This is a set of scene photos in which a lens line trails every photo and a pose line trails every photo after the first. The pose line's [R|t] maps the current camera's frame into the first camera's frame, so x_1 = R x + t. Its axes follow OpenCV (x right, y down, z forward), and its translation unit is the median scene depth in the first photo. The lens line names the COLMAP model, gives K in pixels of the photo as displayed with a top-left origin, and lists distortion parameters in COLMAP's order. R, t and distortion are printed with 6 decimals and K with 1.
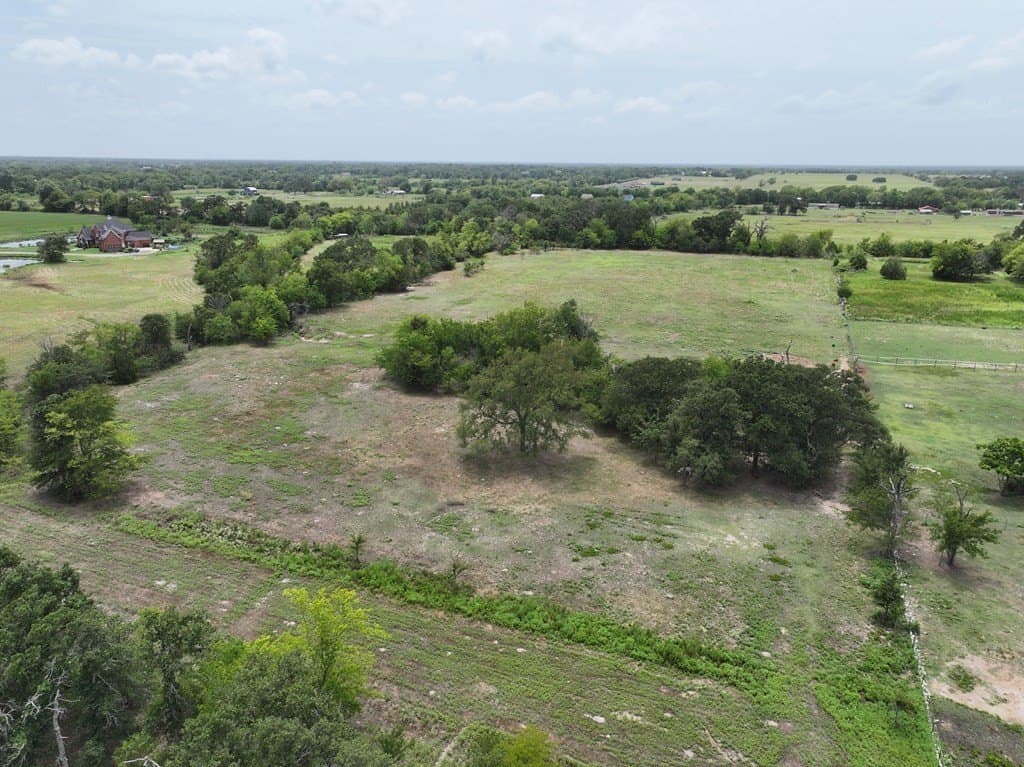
lens RADIAL K [[720.6, 0, 516.7], [0, 720.6, 381.4], [0, 0, 1]] dist [-0.009424, 0.025676]
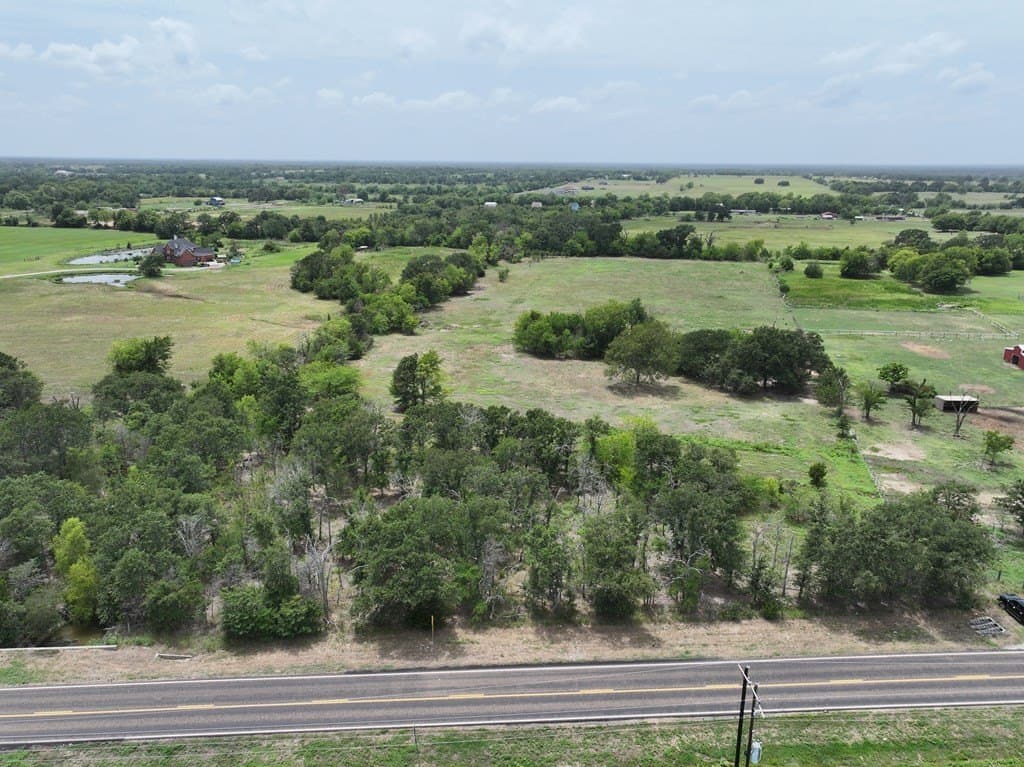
lens RADIAL K [[720.6, 0, 516.7], [0, 720.6, 381.4], [0, 0, 1]] dist [-0.009424, 0.025676]
pose [[0.993335, -0.034776, 0.109896, -0.188903], [0.034550, 0.999395, 0.003961, 0.028849], [-0.109967, -0.000138, 0.993935, -0.287866]]
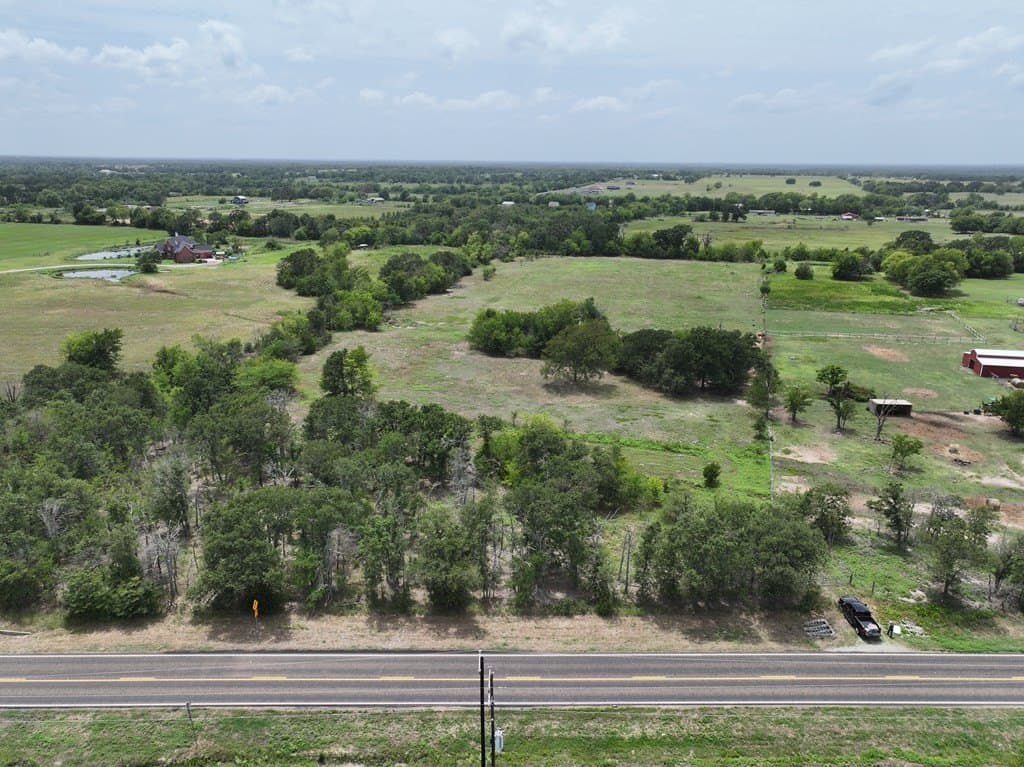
lens RADIAL K [[720.6, 0, 516.7], [0, 720.6, 381.4], [0, 0, 1]] dist [-0.009424, 0.025676]
pose [[0.997919, -0.019188, 0.061565, -0.096002], [0.019034, 0.999814, 0.003094, 0.033747], [-0.061613, -0.001916, 0.998098, -0.301472]]
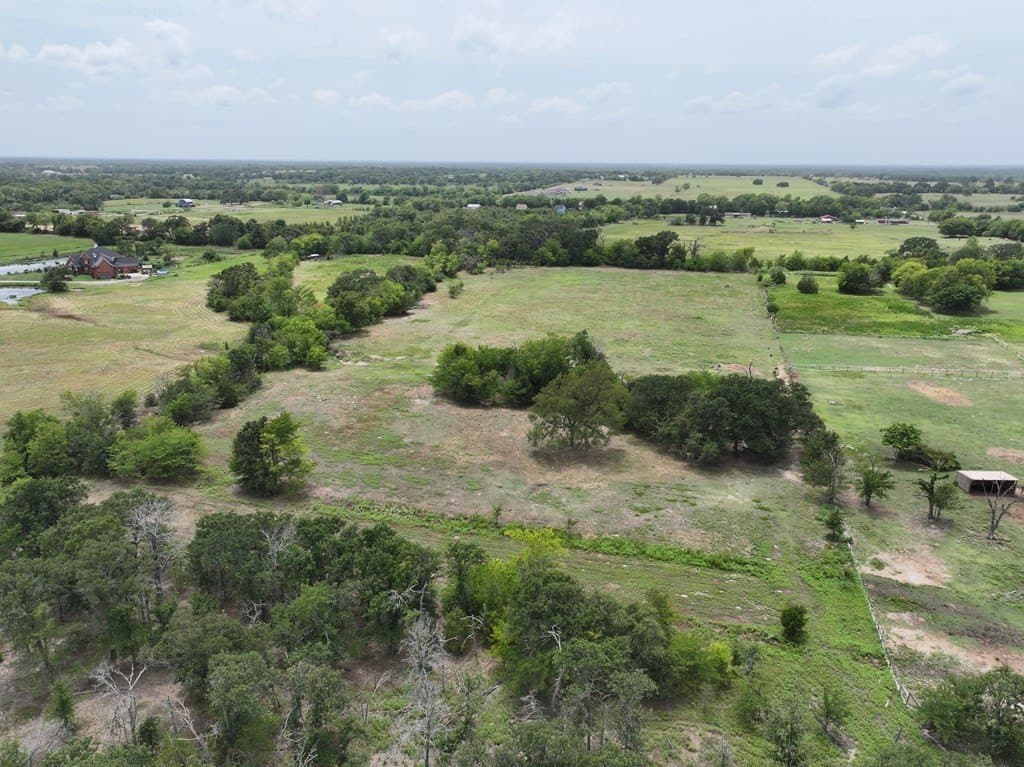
lens RADIAL K [[720.6, 0, 516.7], [0, 720.6, 381.4], [0, 0, 1]] dist [-0.009424, 0.025676]
pose [[0.993555, -0.033467, 0.108301, -0.094603], [0.033270, 0.999440, 0.003629, -0.014521], [-0.108362, -0.000002, 0.994112, -0.141930]]
